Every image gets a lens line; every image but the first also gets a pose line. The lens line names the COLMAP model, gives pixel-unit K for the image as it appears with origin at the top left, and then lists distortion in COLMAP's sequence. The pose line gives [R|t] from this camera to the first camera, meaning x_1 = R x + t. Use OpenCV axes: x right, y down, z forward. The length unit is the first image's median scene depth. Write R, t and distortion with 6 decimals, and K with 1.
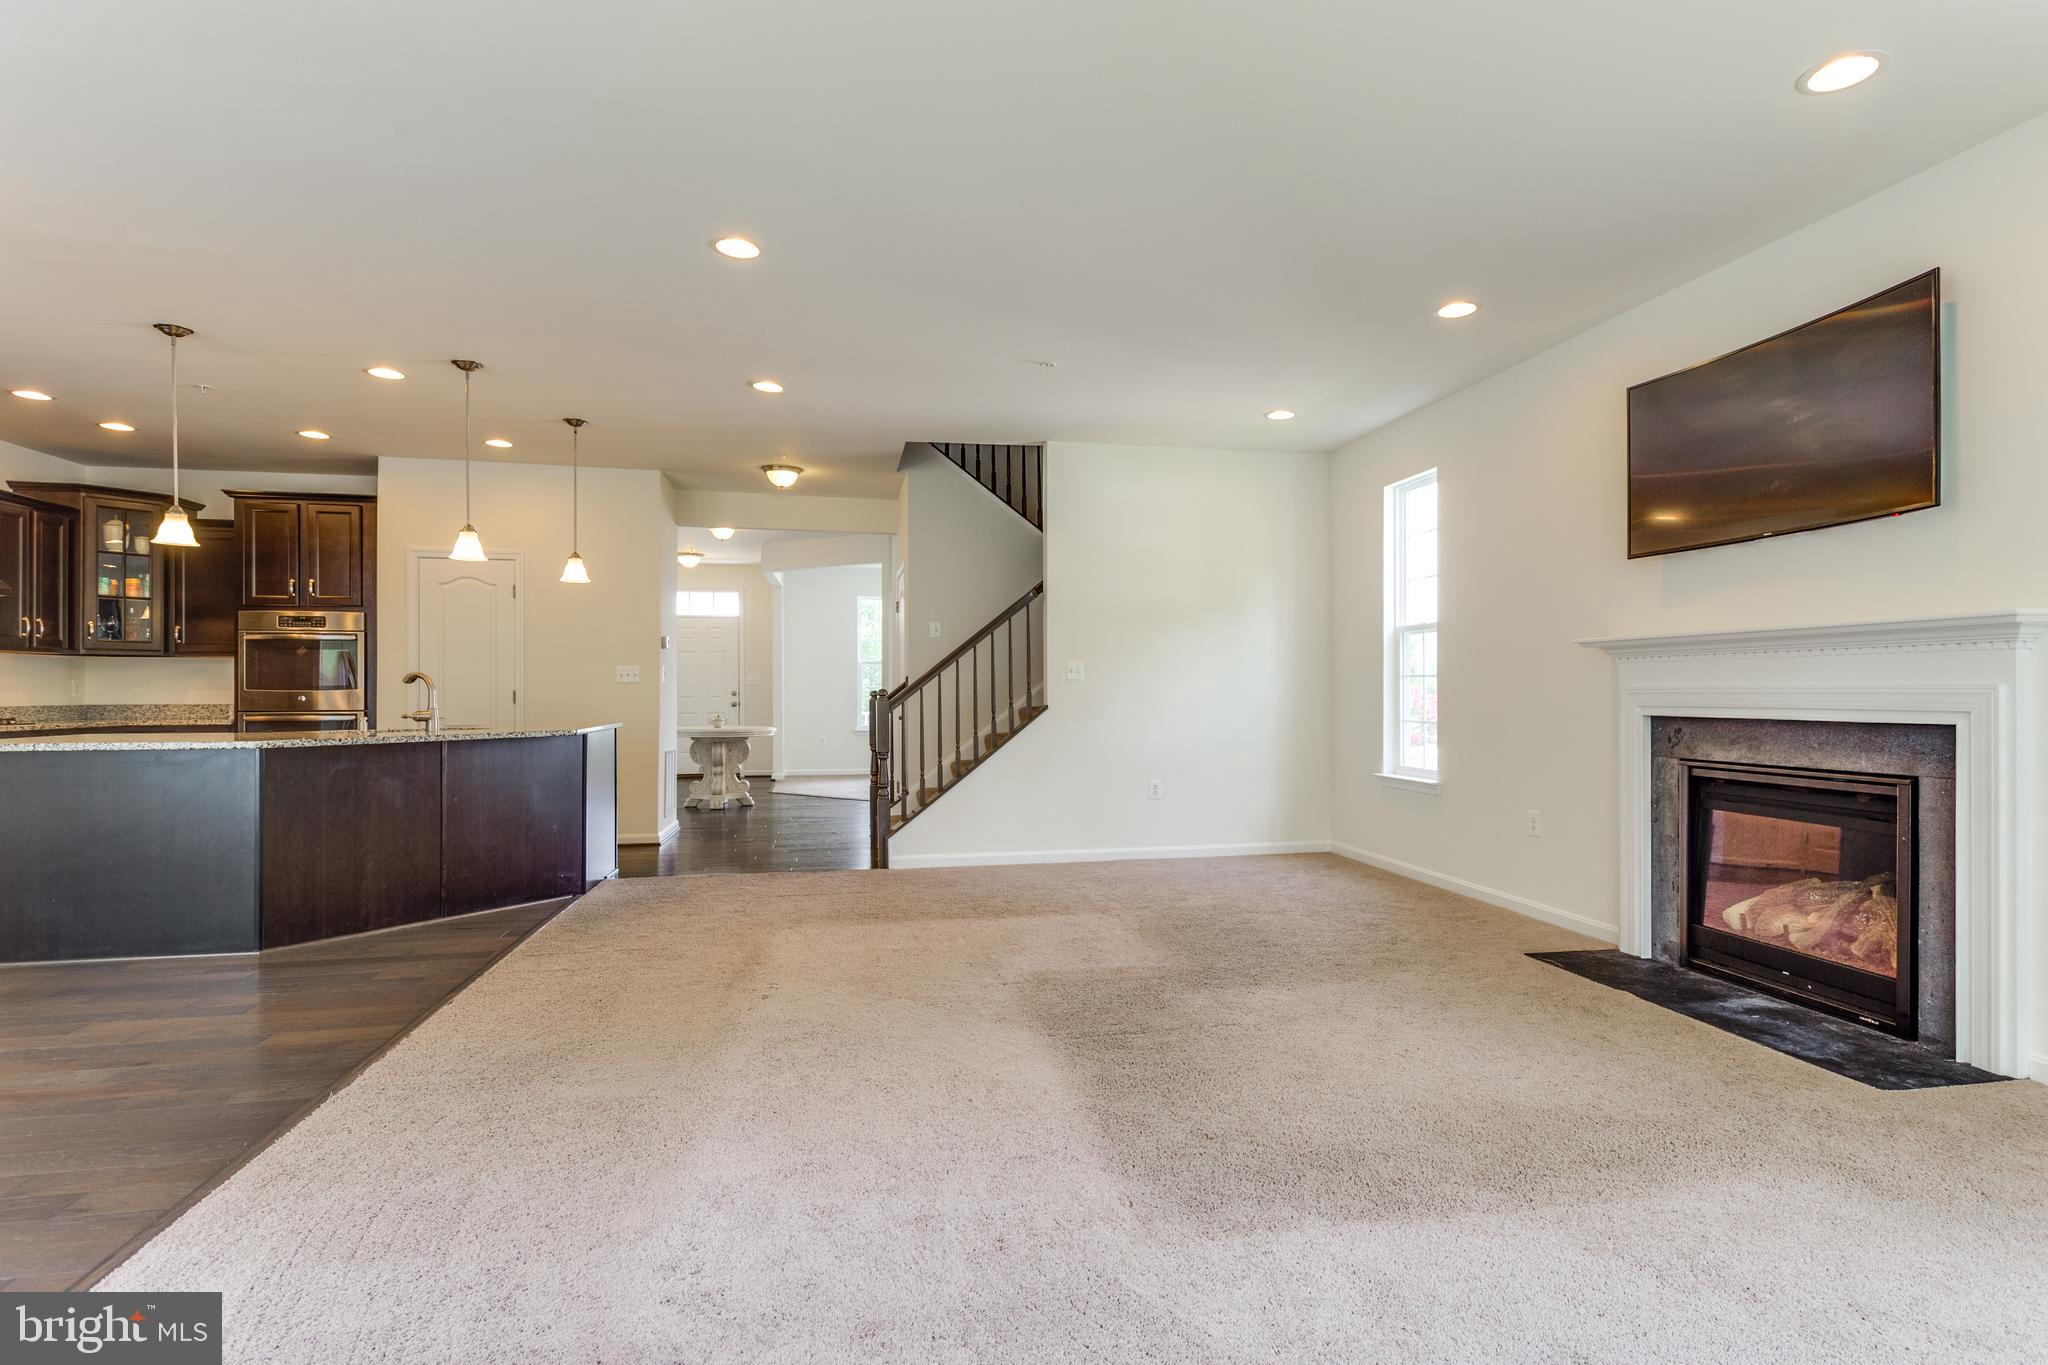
lens RADIAL K [[1010.9, 0, 1047.9], [0, 1010.9, 688.8], [0, 0, 1]] dist [0.007534, -0.001834]
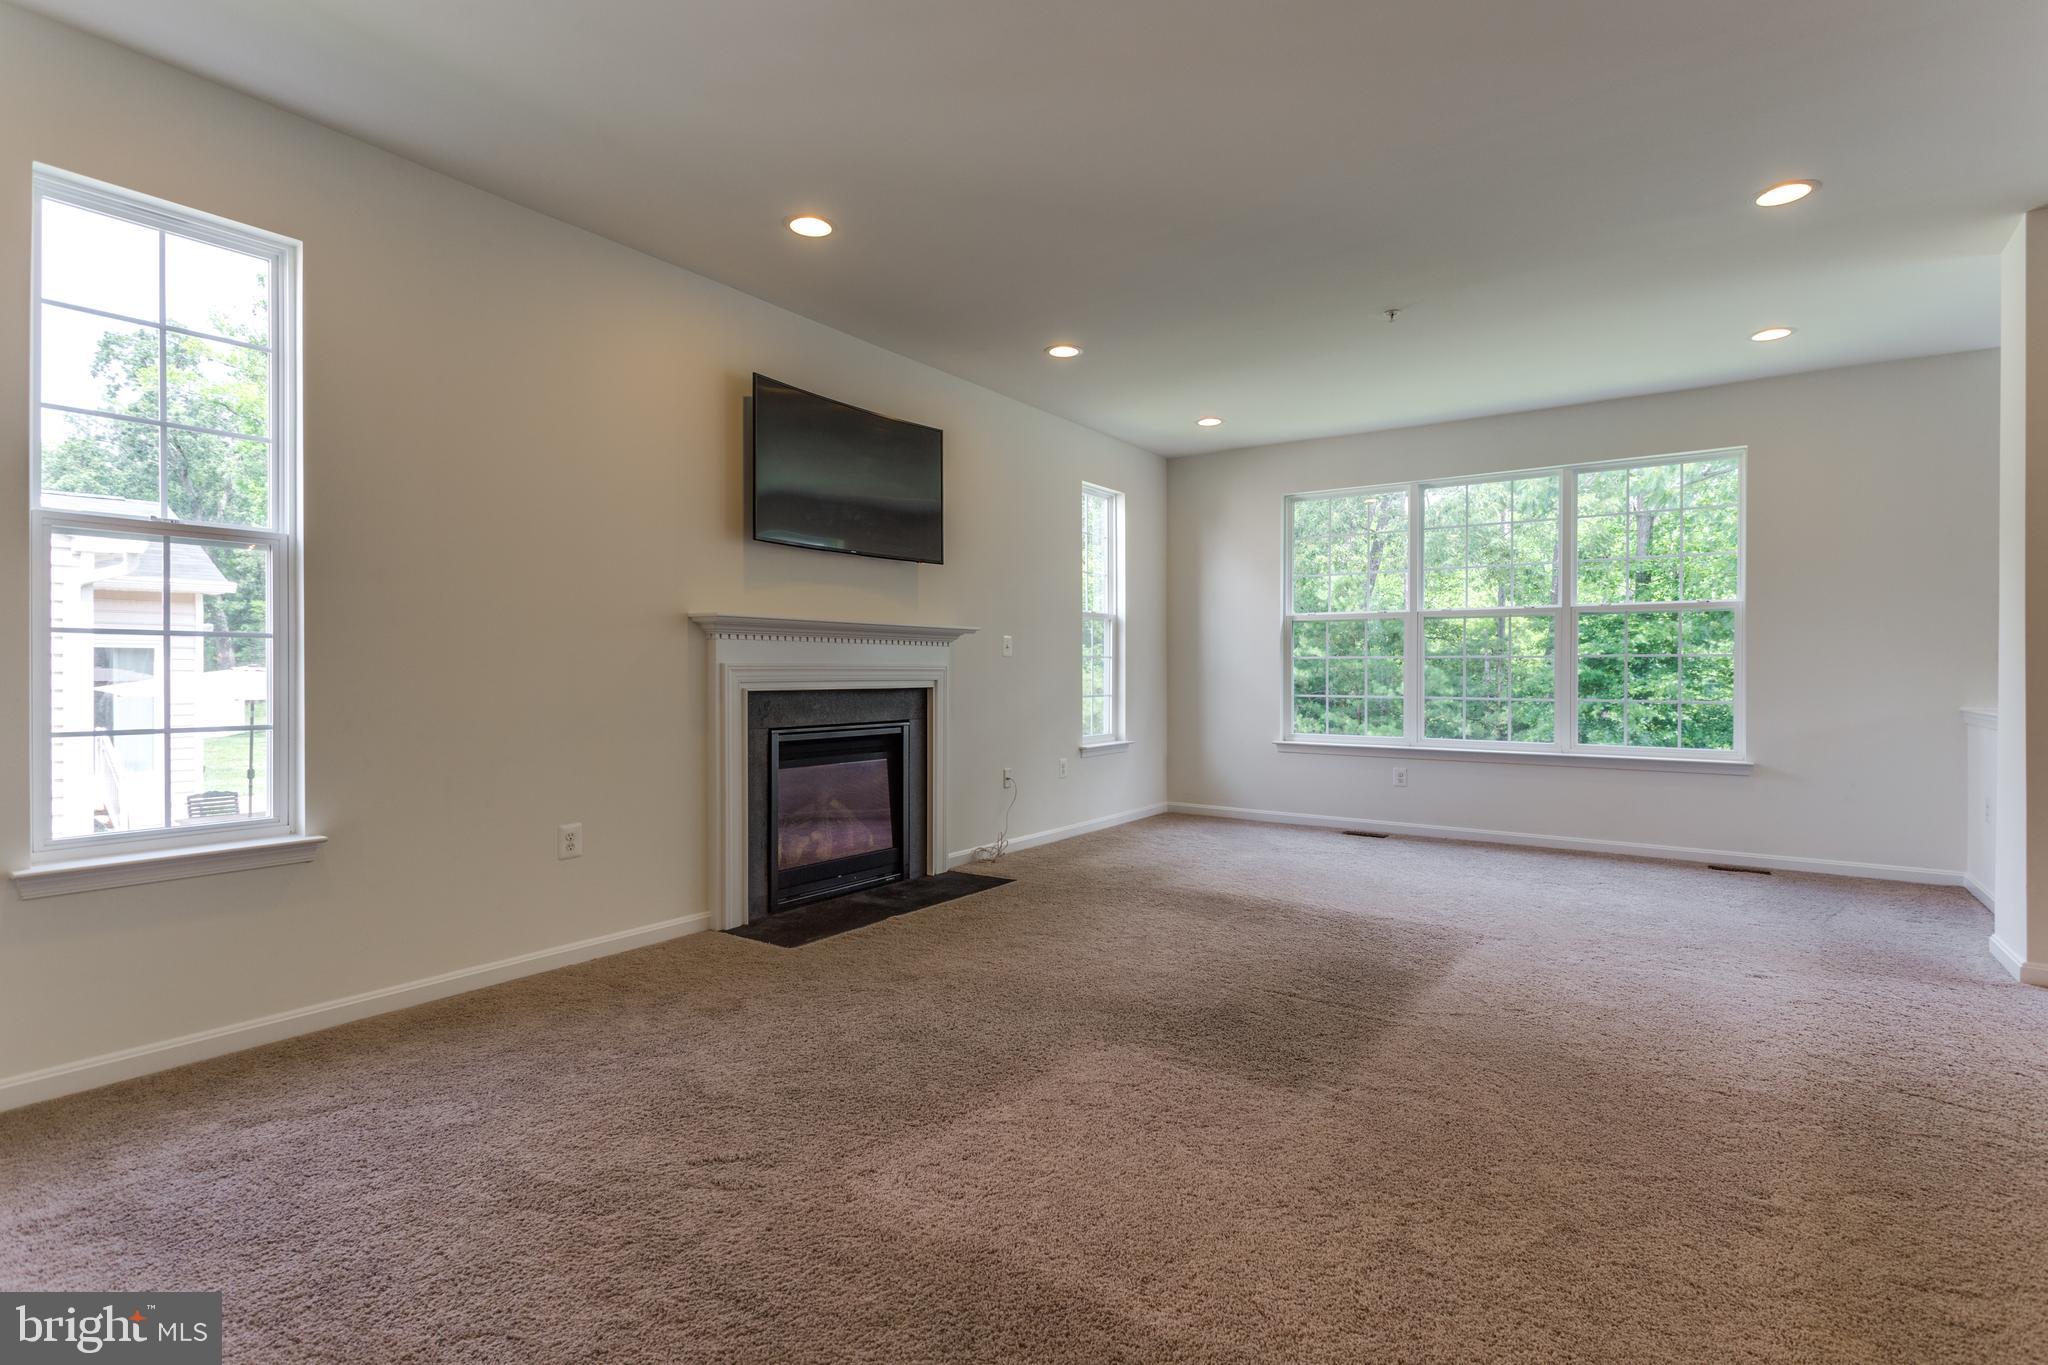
lens RADIAL K [[1010.9, 0, 1029.7], [0, 1010.9, 674.6], [0, 0, 1]] dist [0.007534, -0.001834]
pose [[-0.685163, -0.004375, 0.728377, -0.237404], [-0.002493, 0.999990, 0.003662, 0.002507], [-0.728386, 0.000694, -0.685167, 0.952912]]
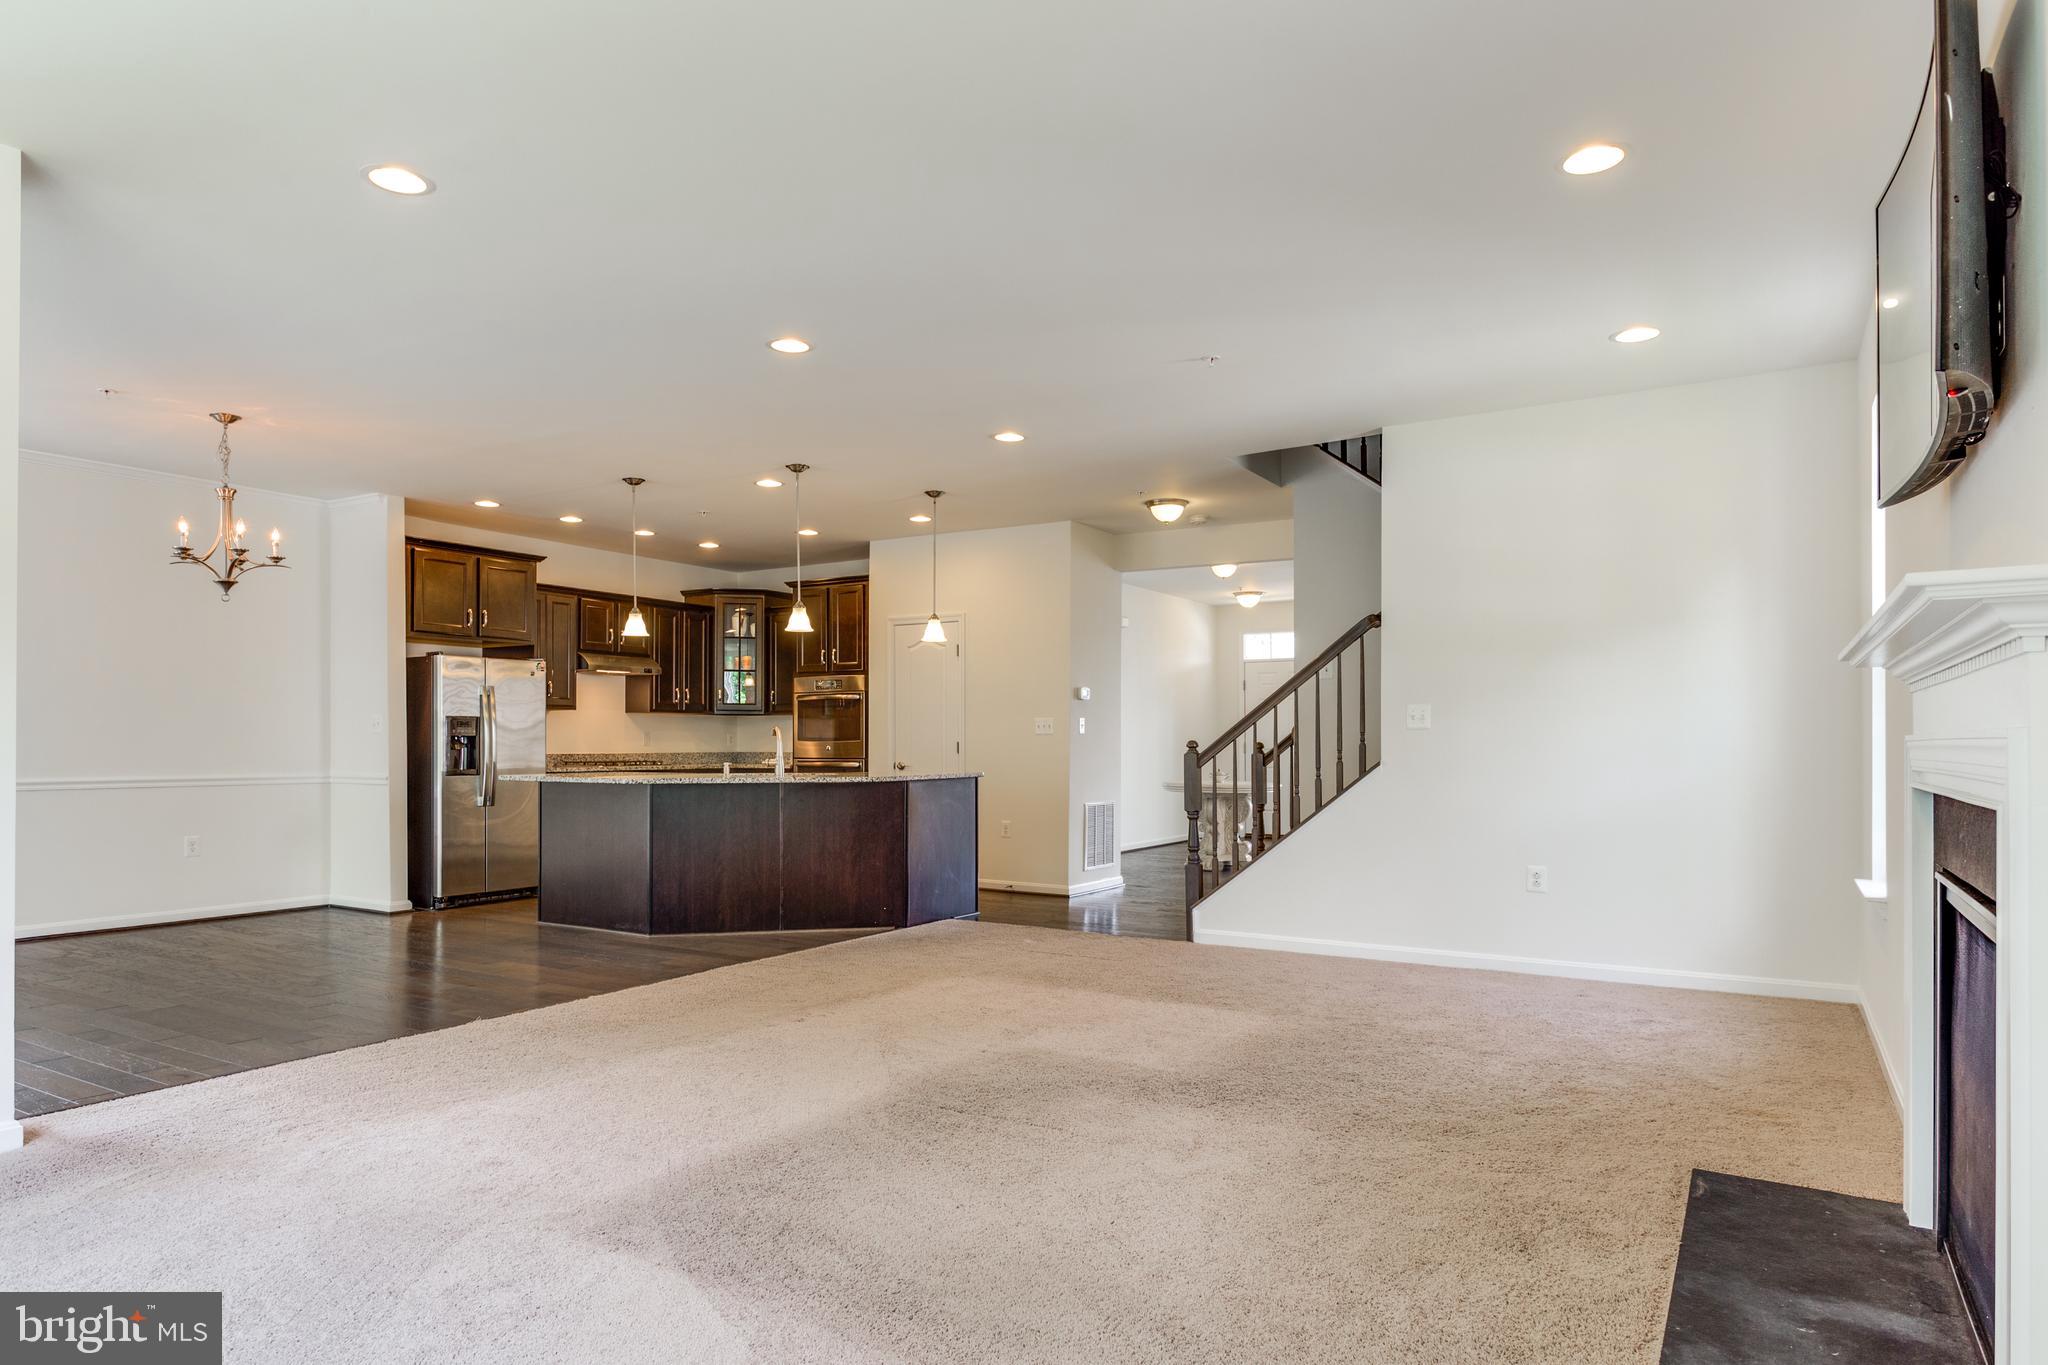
lens RADIAL K [[1197.7, 0, 993.2], [0, 1197.7, 736.6], [0, 0, 1]] dist [0.005914, -0.002625]
pose [[0.720964, -0.001960, -0.692970, 0.432126], [0.000184, 0.999997, -0.002637, -0.000307], [0.692973, 0.001774, 0.720962, 0.113180]]
